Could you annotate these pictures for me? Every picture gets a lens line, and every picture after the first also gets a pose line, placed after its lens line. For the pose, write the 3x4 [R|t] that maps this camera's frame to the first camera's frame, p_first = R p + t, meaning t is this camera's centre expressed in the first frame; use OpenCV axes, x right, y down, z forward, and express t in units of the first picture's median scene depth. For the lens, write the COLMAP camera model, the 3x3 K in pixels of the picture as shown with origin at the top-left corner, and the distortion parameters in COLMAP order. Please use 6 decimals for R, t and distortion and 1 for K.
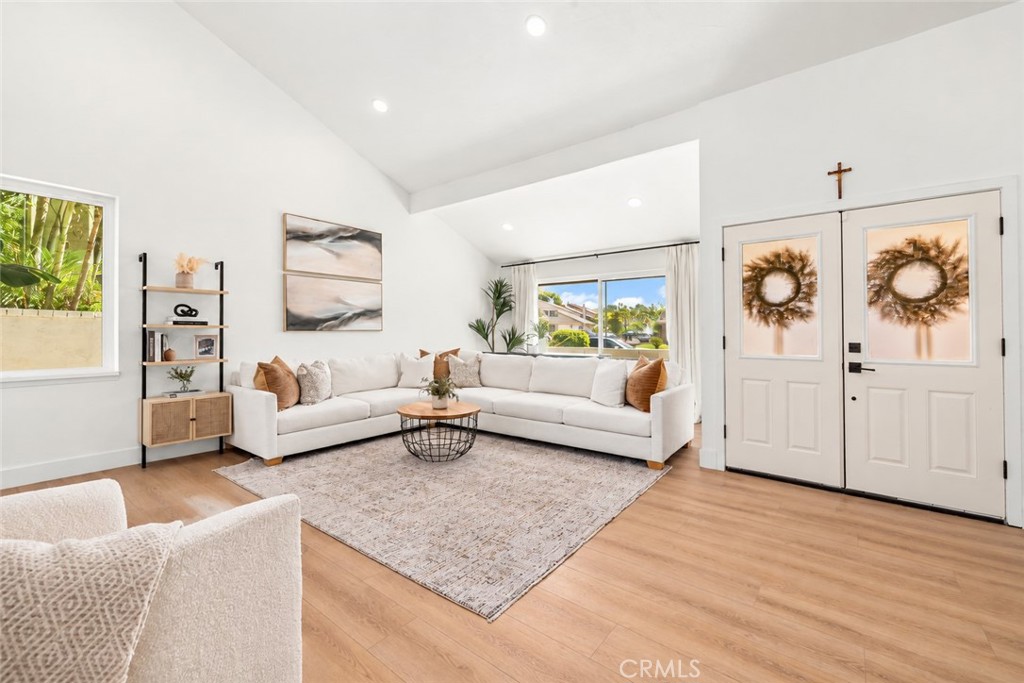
lens RADIAL K [[429.1, 0, 503.1], [0, 429.1, 324.8], [0, 0, 1]] dist [0.001210, 0.000110]
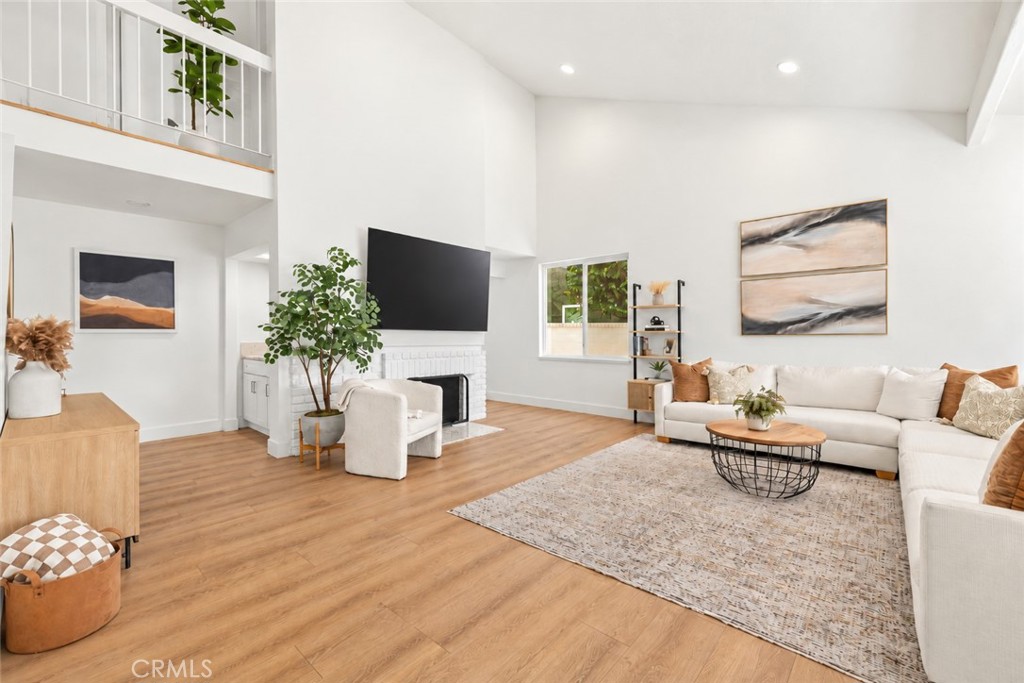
lens RADIAL K [[429.1, 0, 511.5], [0, 429.1, 341.4], [0, 0, 1]] dist [0.001210, 0.000110]
pose [[-0.036667, 0.002761, -0.999324, 0.544614], [0.010651, 0.999940, 0.002372, 0.020600], [0.999271, -0.010557, -0.036695, 0.466358]]
